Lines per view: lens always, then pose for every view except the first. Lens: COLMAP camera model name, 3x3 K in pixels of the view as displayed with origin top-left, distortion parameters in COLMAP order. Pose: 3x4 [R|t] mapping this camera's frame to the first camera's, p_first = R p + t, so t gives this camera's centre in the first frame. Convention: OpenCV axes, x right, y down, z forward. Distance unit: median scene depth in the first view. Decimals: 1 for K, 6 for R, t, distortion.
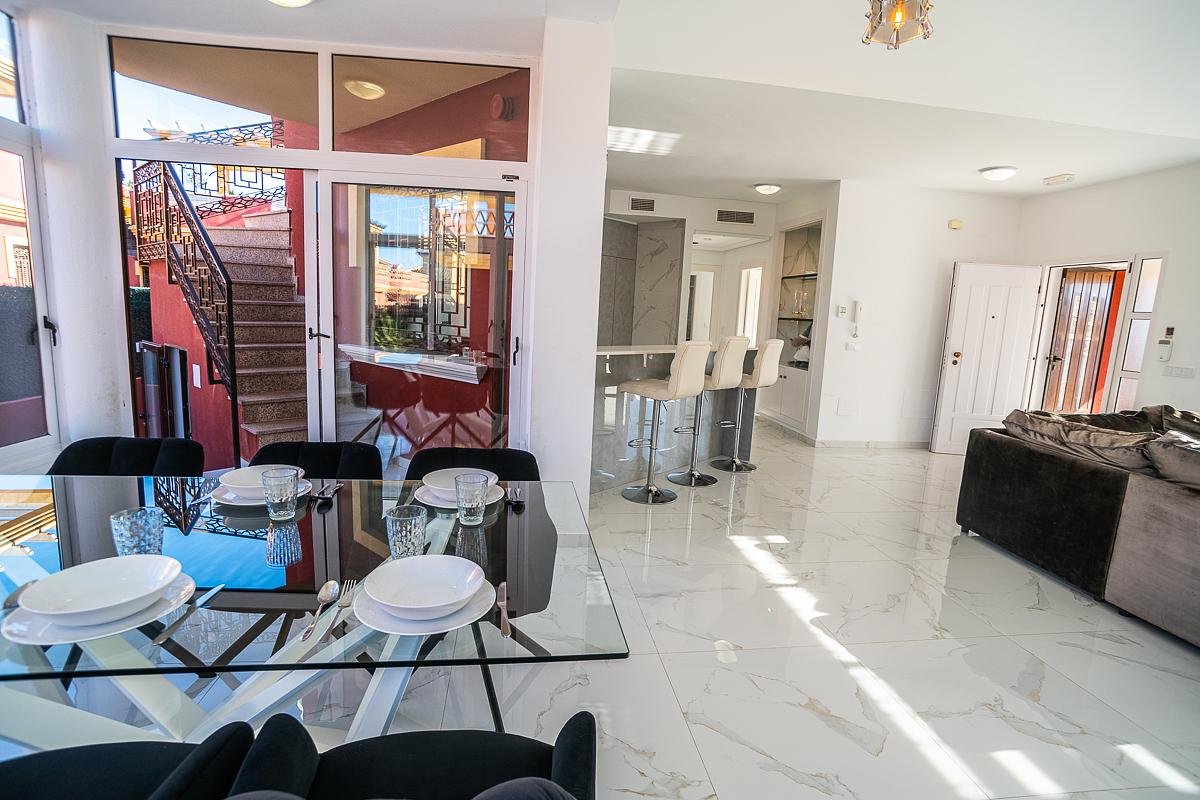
lens RADIAL K [[591.7, 0, 594.9], [0, 591.7, 396.5], [0, 0, 1]] dist [-0.061354, 0.025513]
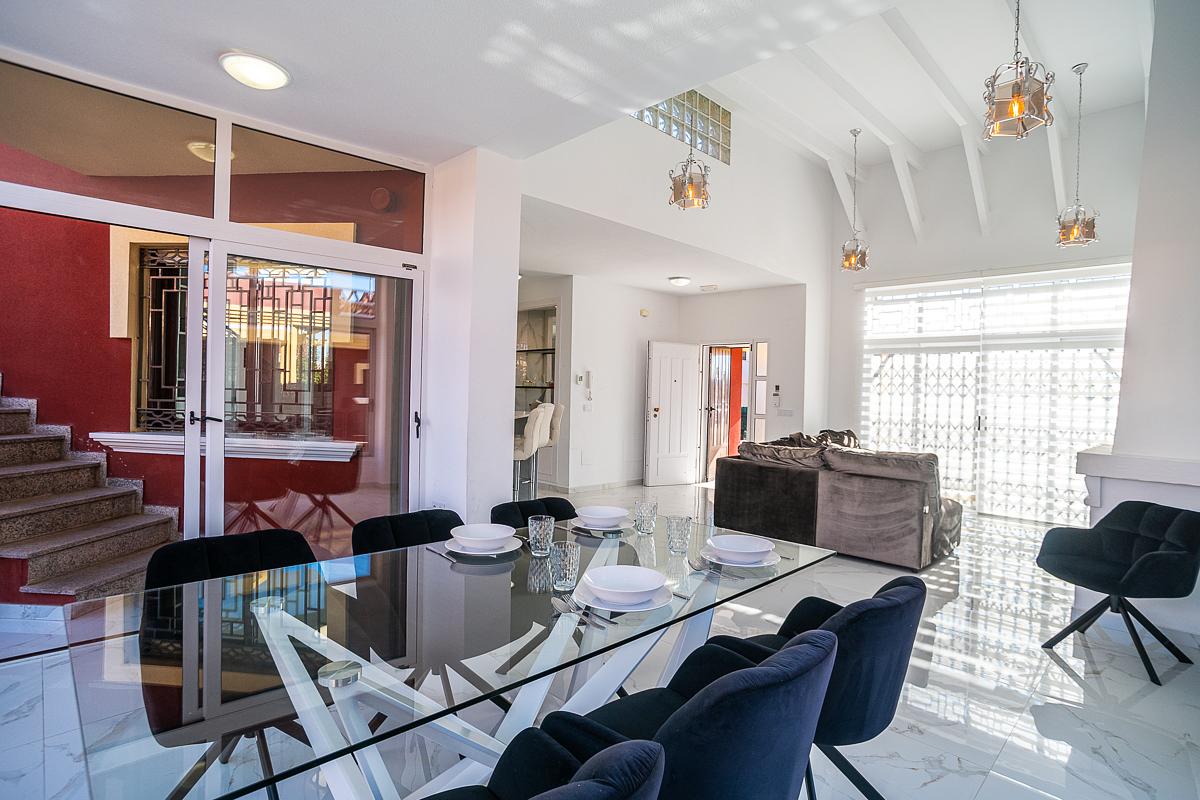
lens RADIAL K [[600.7, 0, 624.9], [0, 600.7, 395.8], [0, 0, 1]] dist [-0.063635, 0.000111]
pose [[0.793780, -0.032504, 0.607336, -0.457506], [0.100870, 0.991778, -0.078757, -0.005401], [-0.599782, 0.123778, 0.790532, -0.079743]]
